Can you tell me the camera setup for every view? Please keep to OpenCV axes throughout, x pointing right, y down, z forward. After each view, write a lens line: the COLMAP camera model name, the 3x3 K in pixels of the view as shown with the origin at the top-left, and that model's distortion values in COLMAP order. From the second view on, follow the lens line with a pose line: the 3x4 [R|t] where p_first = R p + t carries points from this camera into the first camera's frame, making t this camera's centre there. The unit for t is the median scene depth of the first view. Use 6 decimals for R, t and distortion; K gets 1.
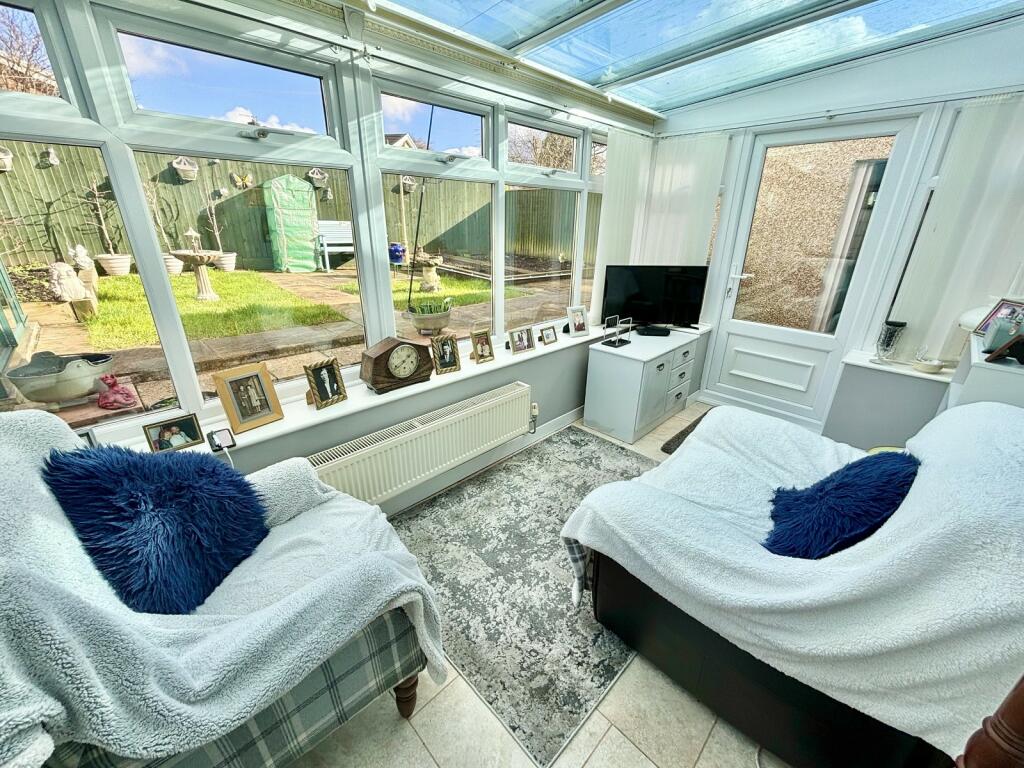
lens RADIAL K [[411.9, 0, 510.3], [0, 411.9, 386.0], [0, 0, 1]] dist [-0.001118, -0.002060]
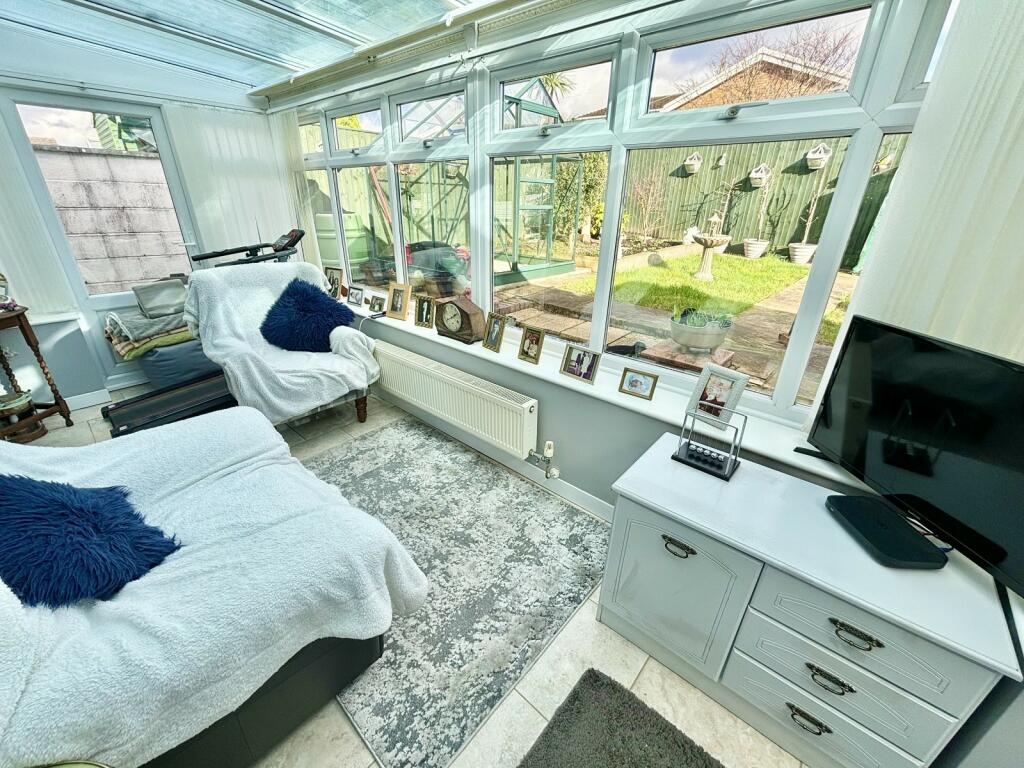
lens RADIAL K [[411.9, 0, 510.3], [0, 411.9, 386.0], [0, 0, 1]] dist [-0.001118, -0.002060]
pose [[0.061400, 0.397233, -0.915661, 0.805881], [-0.385865, 0.855512, 0.345265, -0.318727], [0.920510, 0.332122, 0.205807, 0.834374]]
